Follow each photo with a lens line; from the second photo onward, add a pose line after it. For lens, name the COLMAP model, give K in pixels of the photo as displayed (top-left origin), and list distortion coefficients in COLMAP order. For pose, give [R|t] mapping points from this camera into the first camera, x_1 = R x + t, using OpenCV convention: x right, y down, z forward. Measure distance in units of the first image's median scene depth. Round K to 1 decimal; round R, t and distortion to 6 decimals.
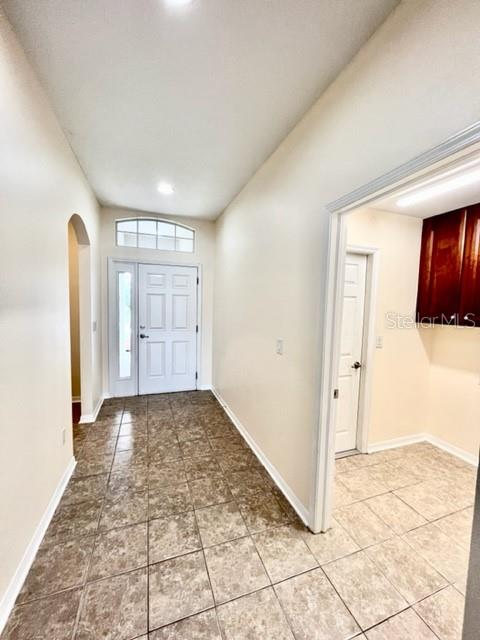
lens RADIAL K [[255.7, 0, 238.2], [0, 255.7, 322.6], [0, 0, 1]] dist [-0.002753, 0.001193]
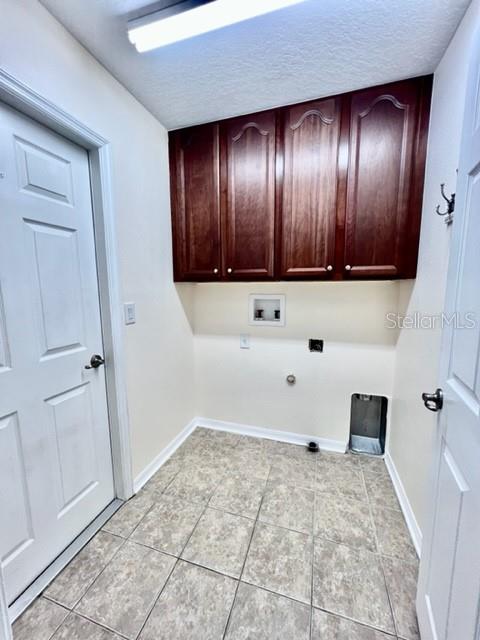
lens RADIAL K [[255.7, 0, 239.4], [0, 255.7, 319.5], [0, 0, 1]] dist [-0.002753, 0.001193]
pose [[0.610342, -0.132688, 0.780946, 0.243412], [0.077090, 0.991141, 0.108153, 0.043943], [-0.788378, -0.005807, 0.615164, 0.436981]]
